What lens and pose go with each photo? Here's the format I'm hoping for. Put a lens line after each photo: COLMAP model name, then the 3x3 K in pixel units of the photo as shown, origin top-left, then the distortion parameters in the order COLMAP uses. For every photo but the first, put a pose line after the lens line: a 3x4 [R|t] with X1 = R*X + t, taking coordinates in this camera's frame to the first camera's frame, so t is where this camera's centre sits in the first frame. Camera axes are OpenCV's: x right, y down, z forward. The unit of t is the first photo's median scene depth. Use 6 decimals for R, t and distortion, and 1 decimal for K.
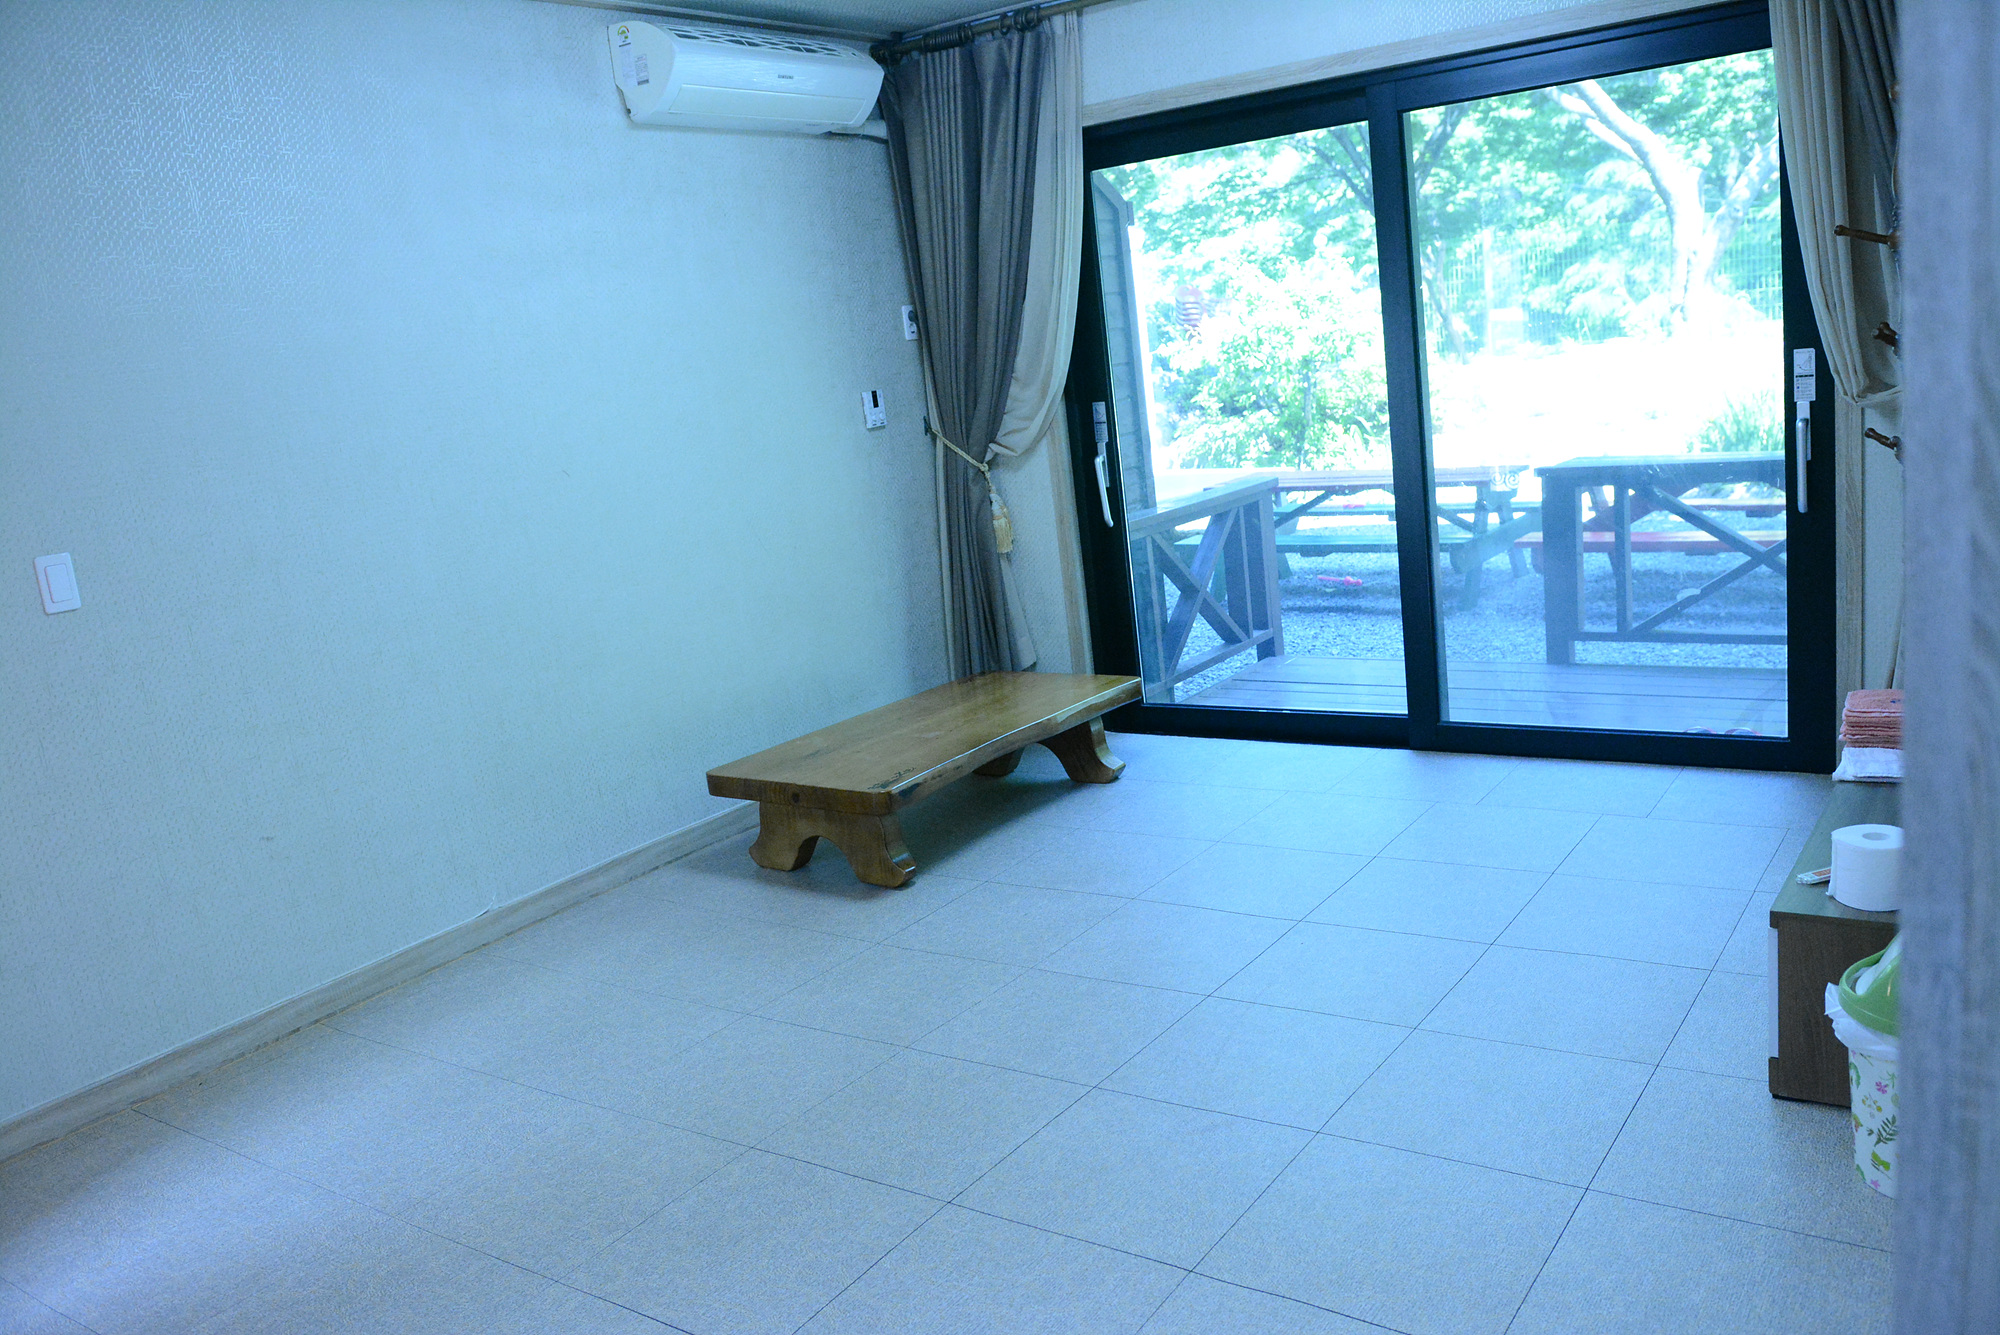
lens RADIAL K [[1592.9, 0, 1000.0], [0, 1592.9, 667.5], [0, 0, 1]] dist [-0.077651, 0.069632]
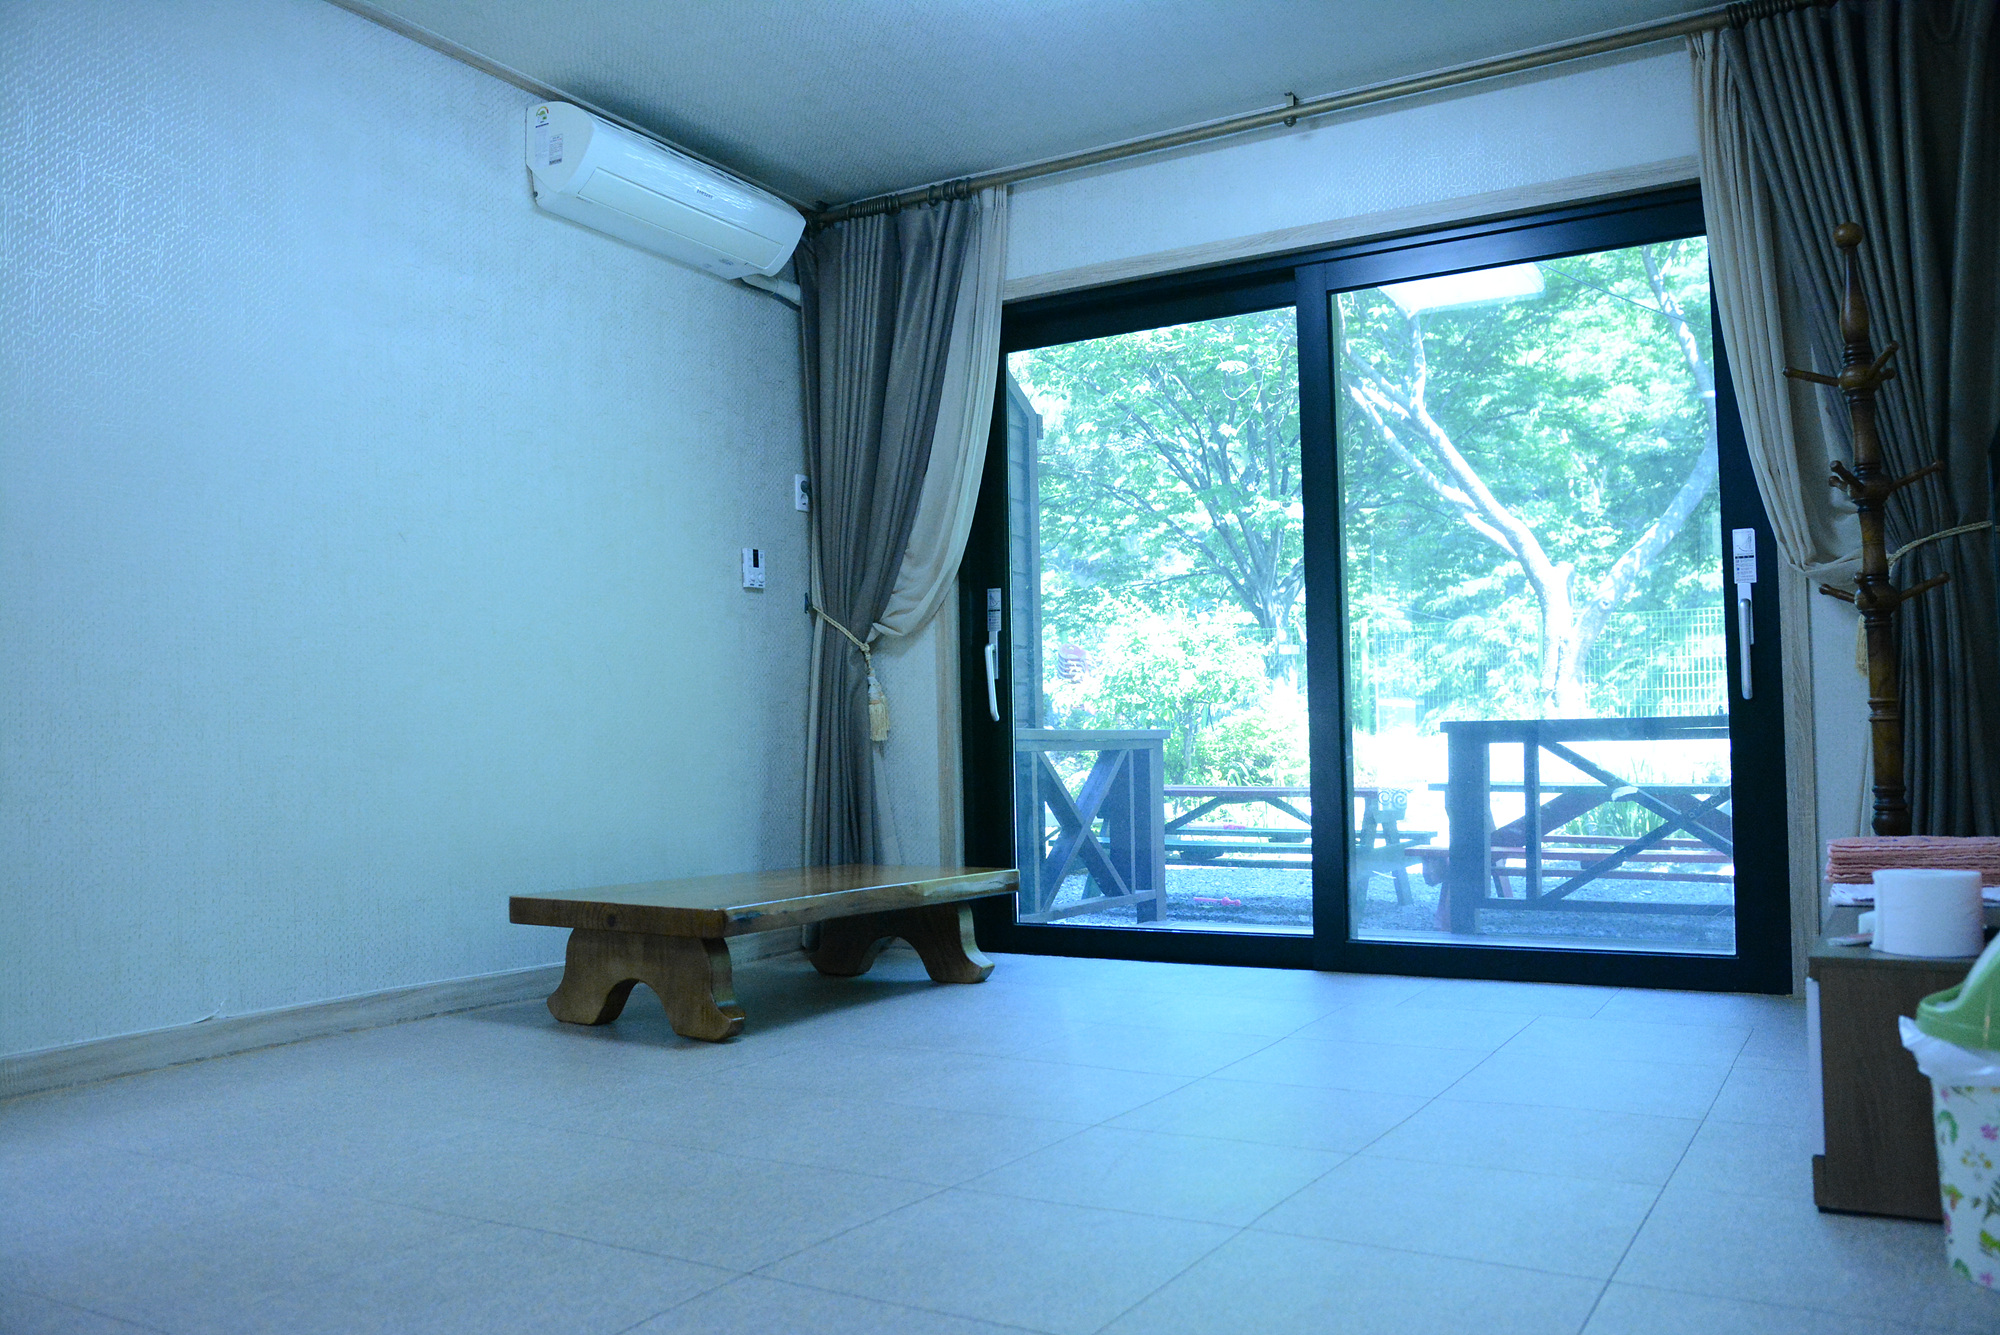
lens RADIAL K [[1592.9, 0, 1000.0], [0, 1592.9, 667.5], [0, 0, 1]] dist [-0.077651, 0.069632]
pose [[0.992288, 0.099605, 0.073779, 0.000761], [-0.077316, 0.962593, -0.259687, 0.126023], [-0.096886, 0.251980, 0.962870, 0.110718]]
